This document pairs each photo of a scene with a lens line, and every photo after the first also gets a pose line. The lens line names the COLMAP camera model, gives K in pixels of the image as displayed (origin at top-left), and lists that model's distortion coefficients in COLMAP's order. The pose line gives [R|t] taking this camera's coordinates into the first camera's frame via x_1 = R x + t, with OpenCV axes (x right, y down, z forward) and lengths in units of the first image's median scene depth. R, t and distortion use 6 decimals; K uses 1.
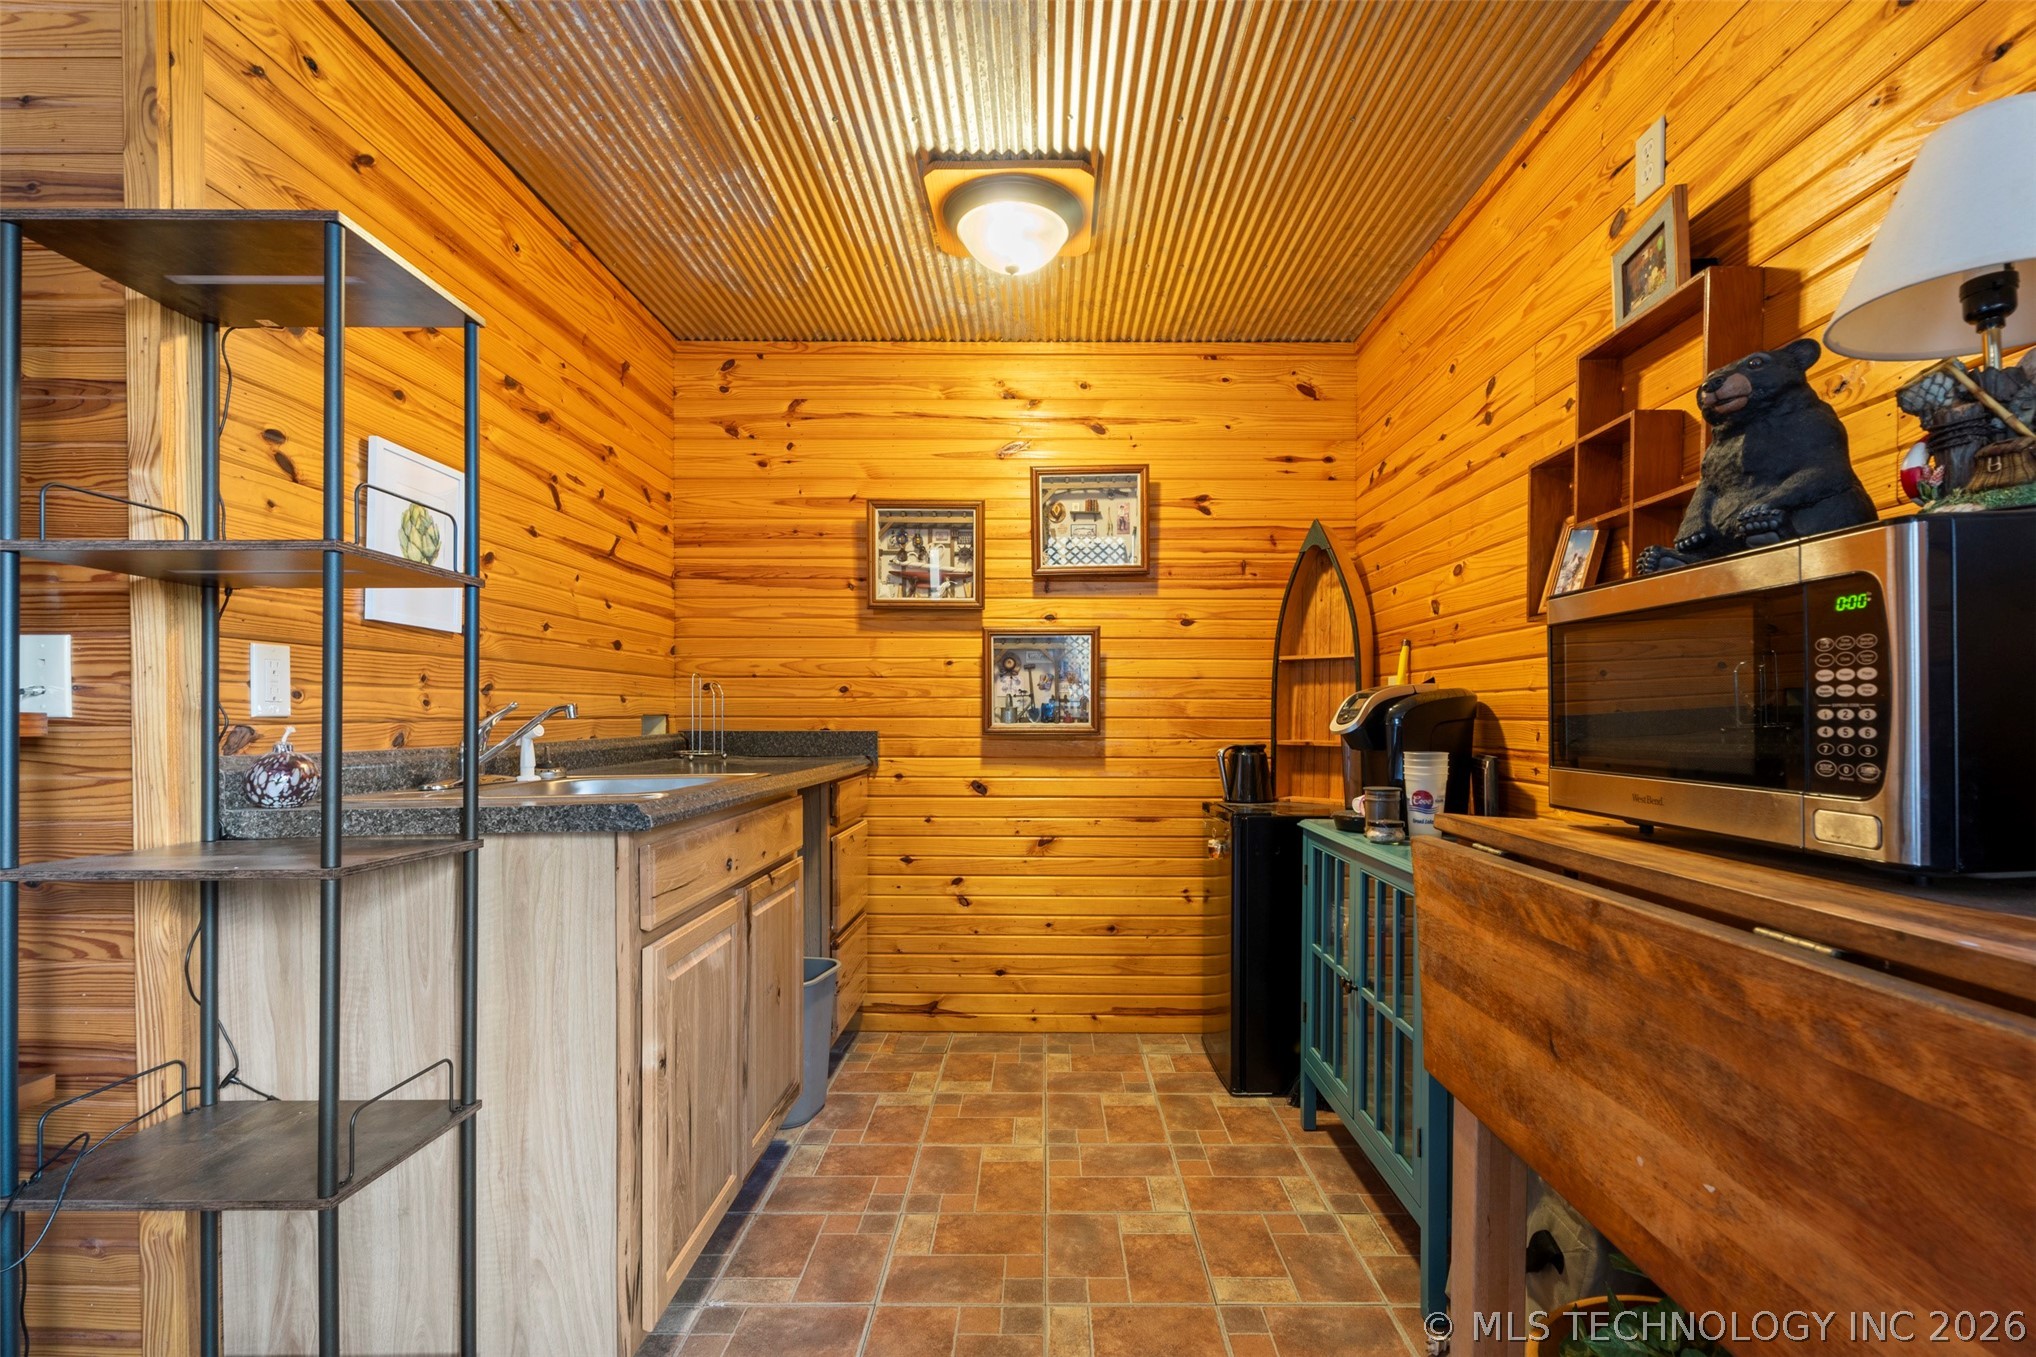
lens RADIAL K [[909.0, 0, 1057.2], [0, 909.0, 722.5], [0, 0, 1]] dist [0.003003, -0.001992]
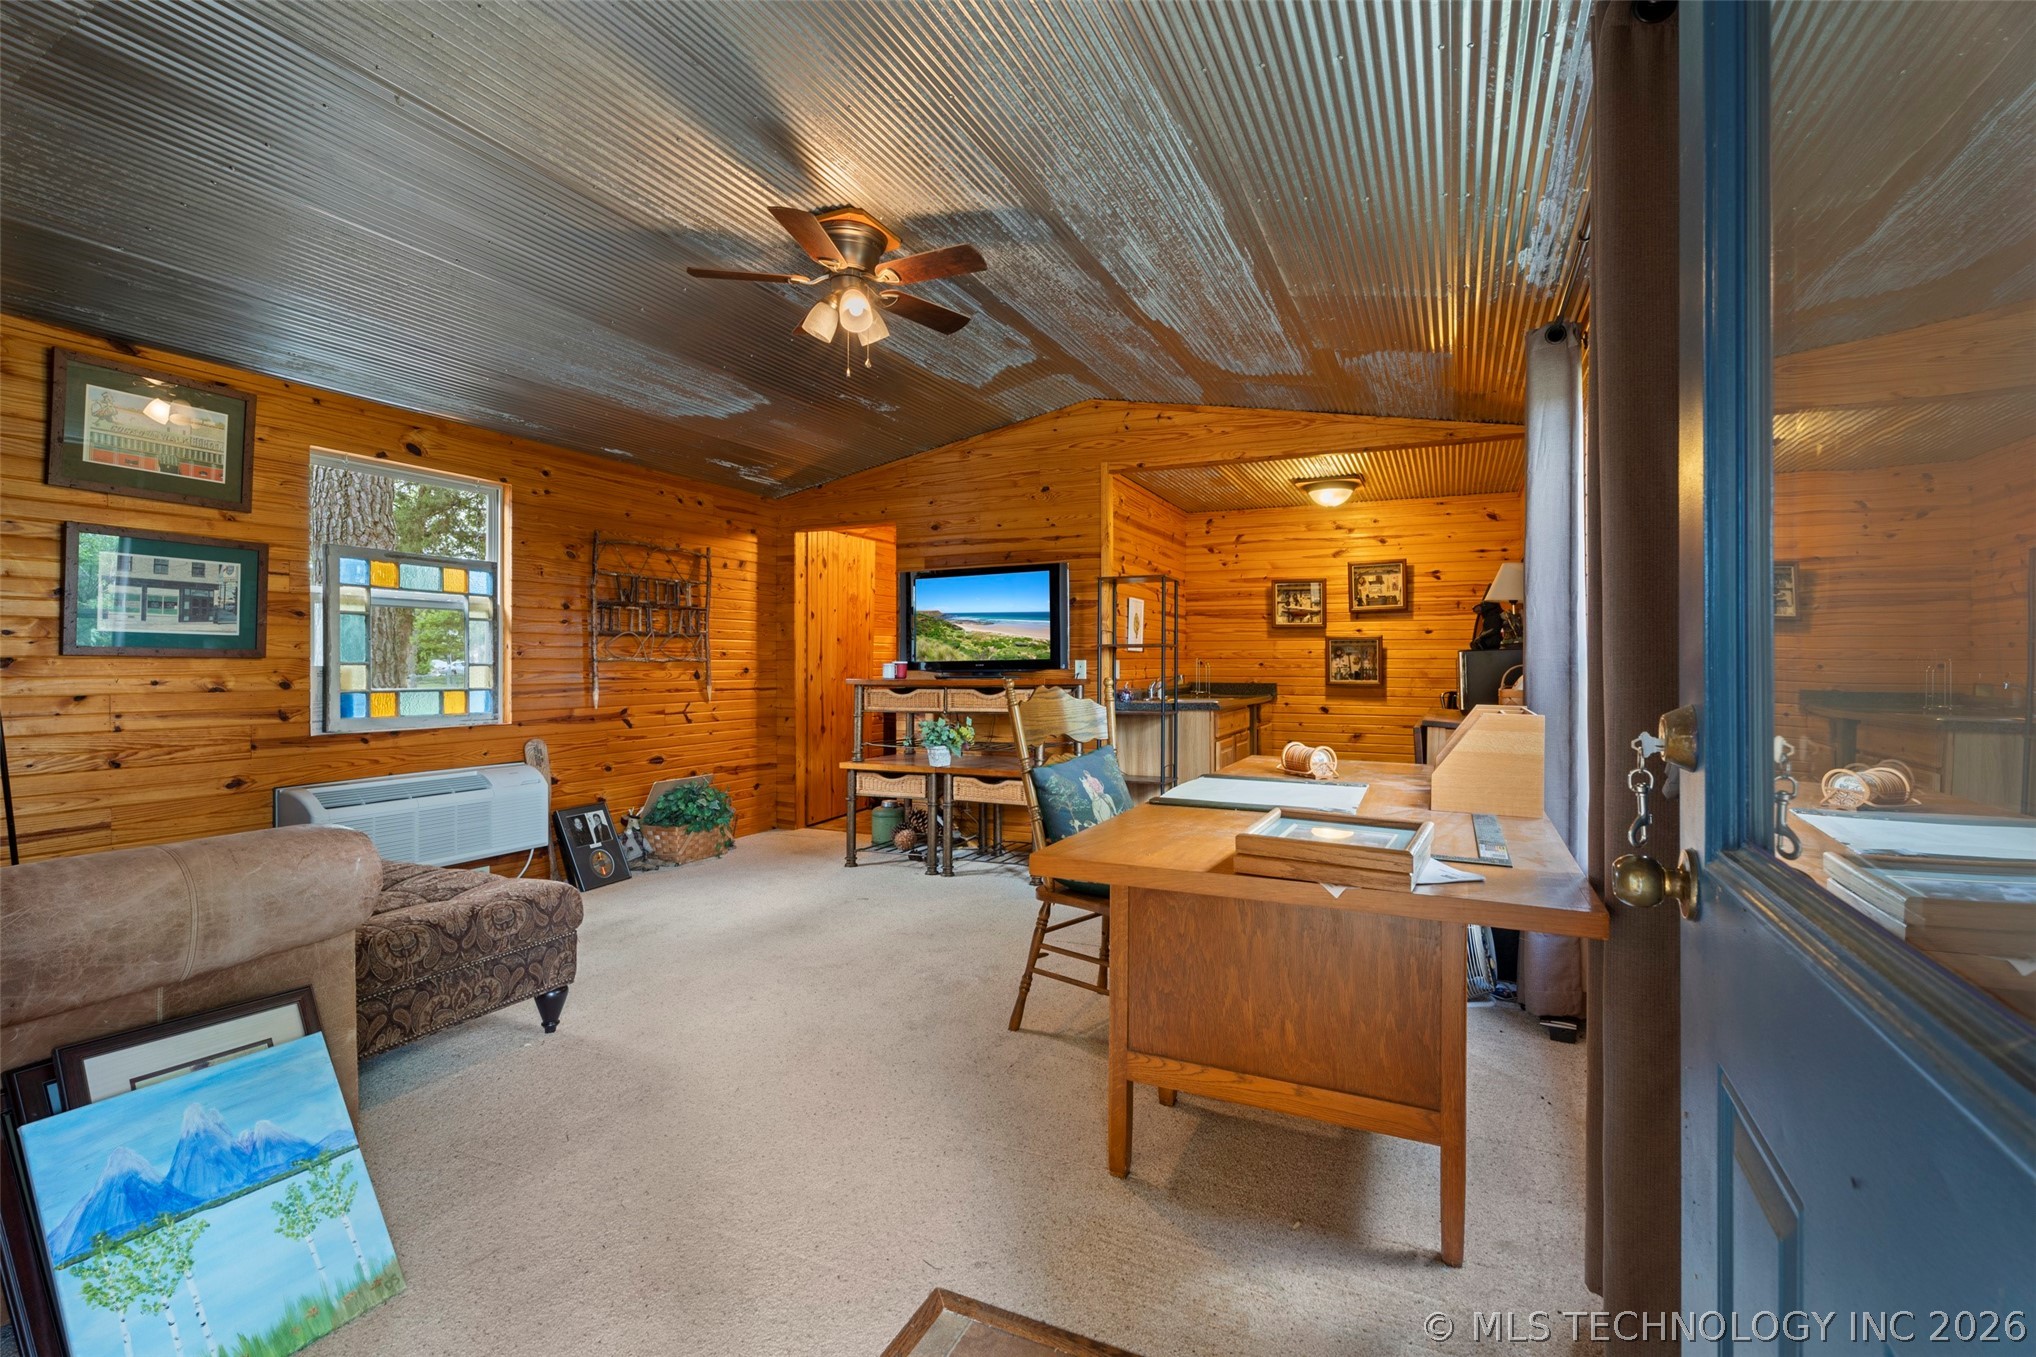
lens RADIAL K [[909.0, 0, 1031.4], [0, 909.0, 661.2], [0, 0, 1]] dist [0.003003, -0.001992]
pose [[0.903829, -0.003877, -0.427877, 0.280217], [-0.001562, 0.999922, -0.012359, -0.020849], [0.427892, 0.011839, 0.903752, -1.677843]]
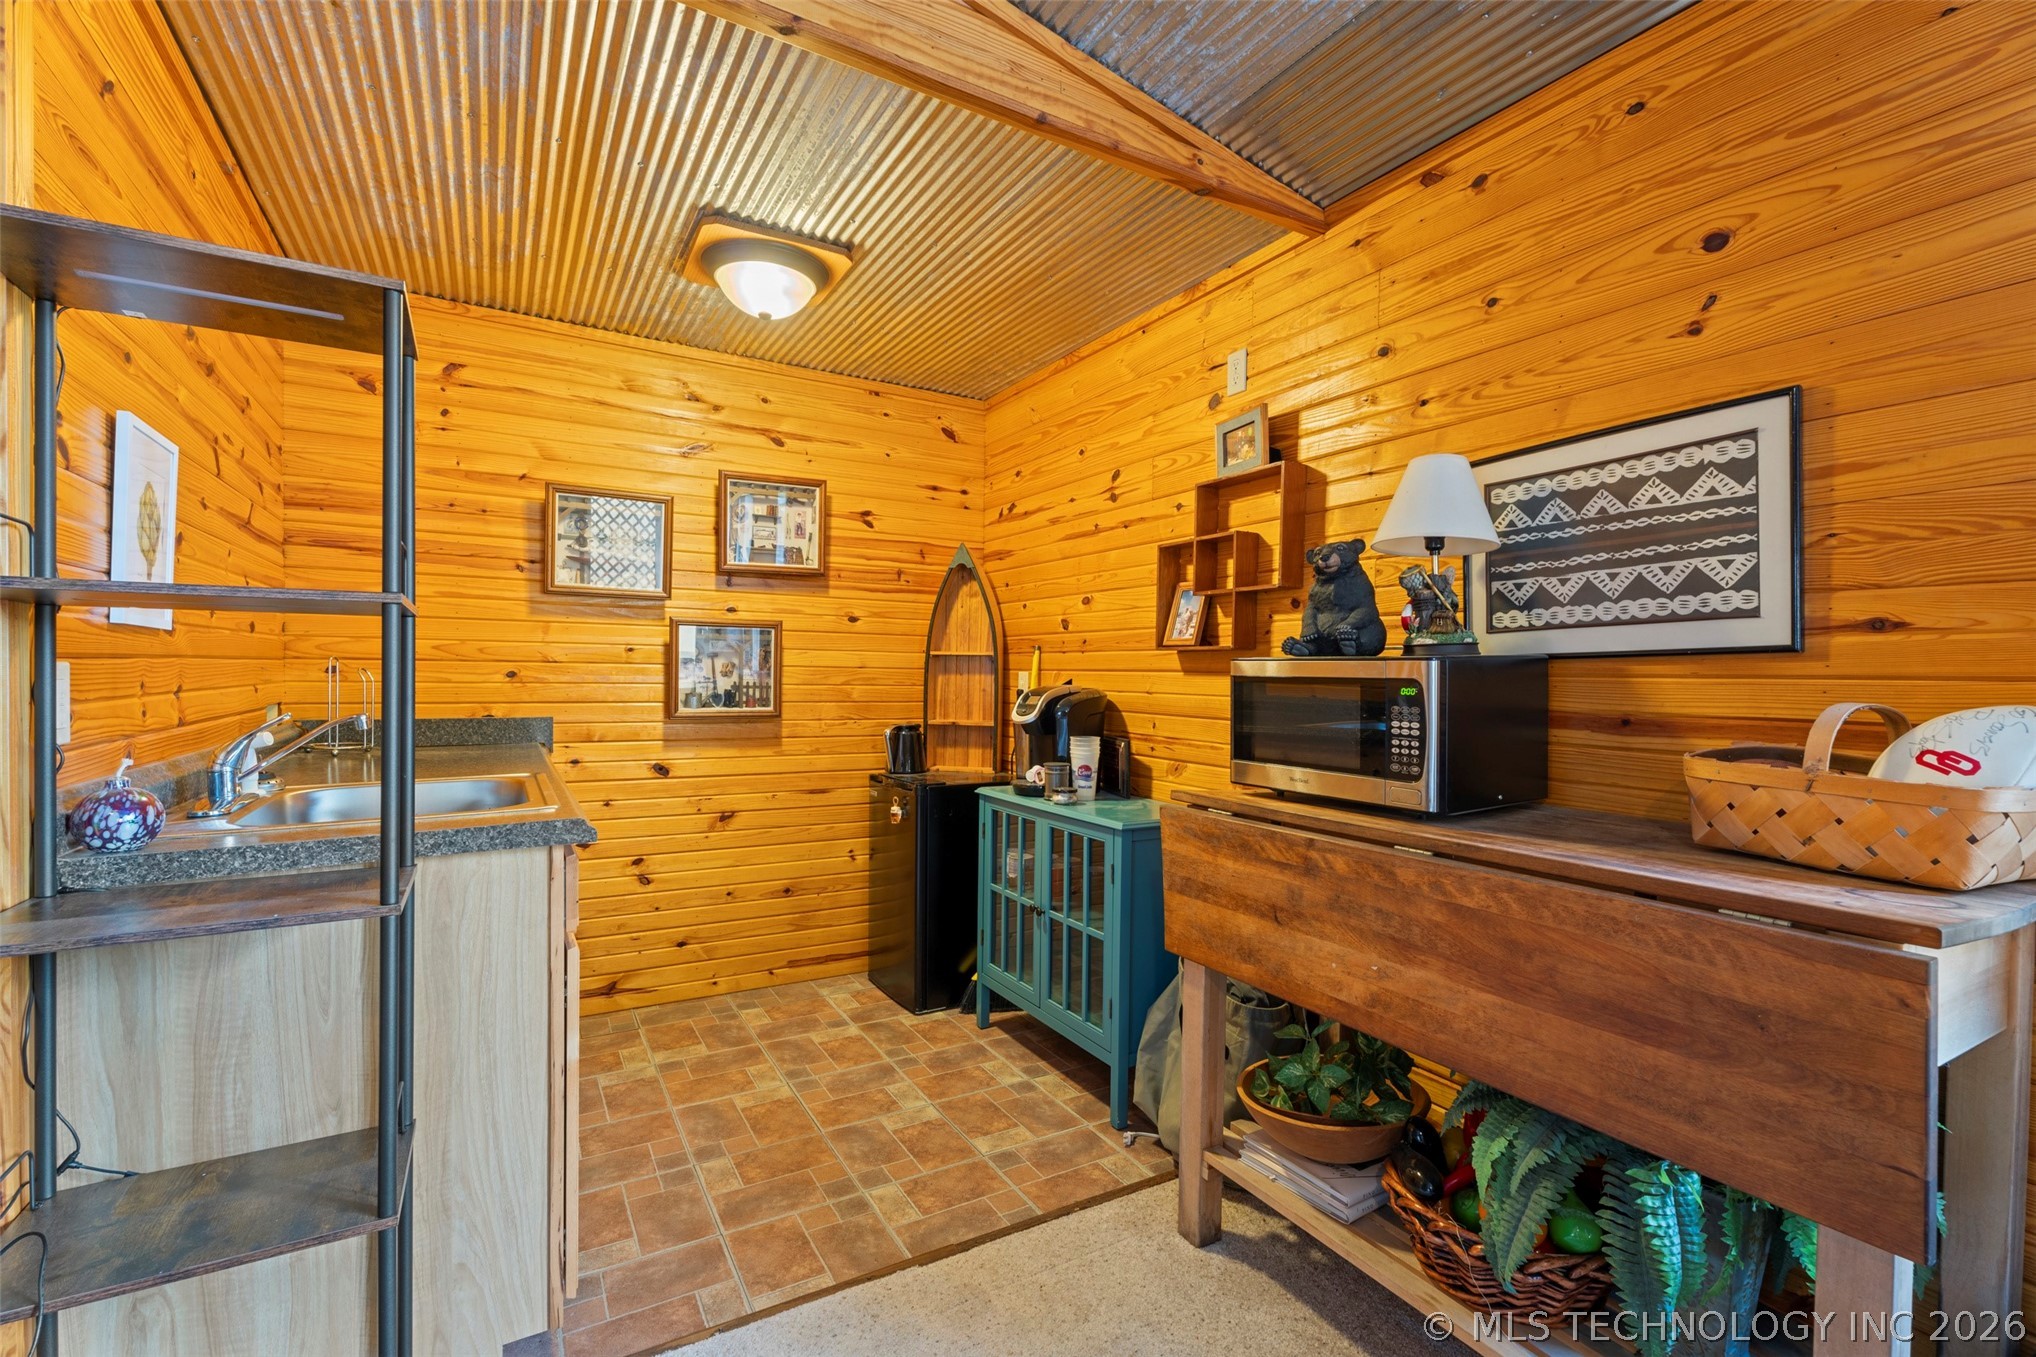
lens RADIAL K [[909.0, 0, 1011.2], [0, 909.0, 675.2], [0, 0, 1]] dist [0.003003, -0.001992]
pose [[0.863544, 0.007080, 0.504223, -0.353508], [-0.009270, 0.999955, 0.001834, -0.056640], [-0.504188, -0.006258, 0.863571, -0.134263]]
